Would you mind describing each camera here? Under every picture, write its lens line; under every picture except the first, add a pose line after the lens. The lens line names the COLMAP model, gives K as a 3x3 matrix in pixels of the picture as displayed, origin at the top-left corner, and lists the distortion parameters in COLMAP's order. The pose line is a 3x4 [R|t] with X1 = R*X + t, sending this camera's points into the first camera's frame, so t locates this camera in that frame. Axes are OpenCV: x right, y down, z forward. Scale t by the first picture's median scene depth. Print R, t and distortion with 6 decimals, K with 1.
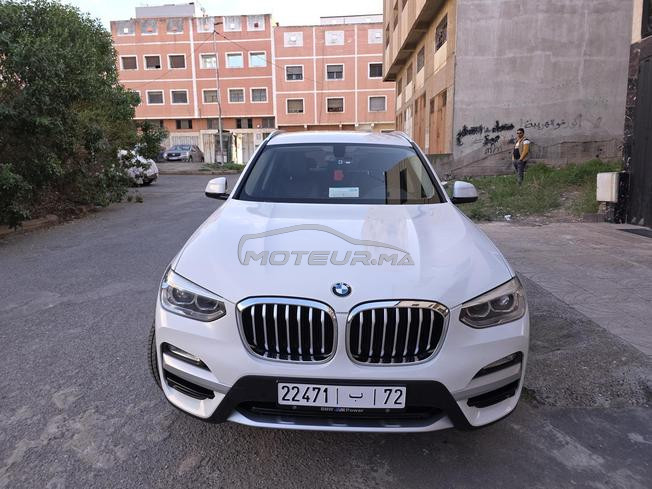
lens RADIAL K [[446.3, 0, 326.0], [0, 446.3, 244.5], [0, 0, 1]] dist [0.060992, -0.060282]
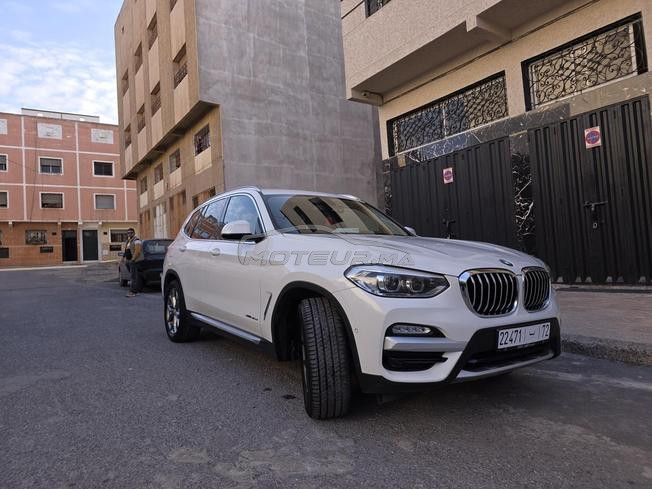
lens RADIAL K [[446.3, 0, 326.0], [0, 446.3, 244.5], [0, 0, 1]] dist [0.060992, -0.060282]
pose [[0.798748, -0.004496, 0.601648, -0.183659], [0.144319, 0.972211, -0.184333, 0.032264], [-0.584100, 0.234065, 0.777201, 0.027641]]
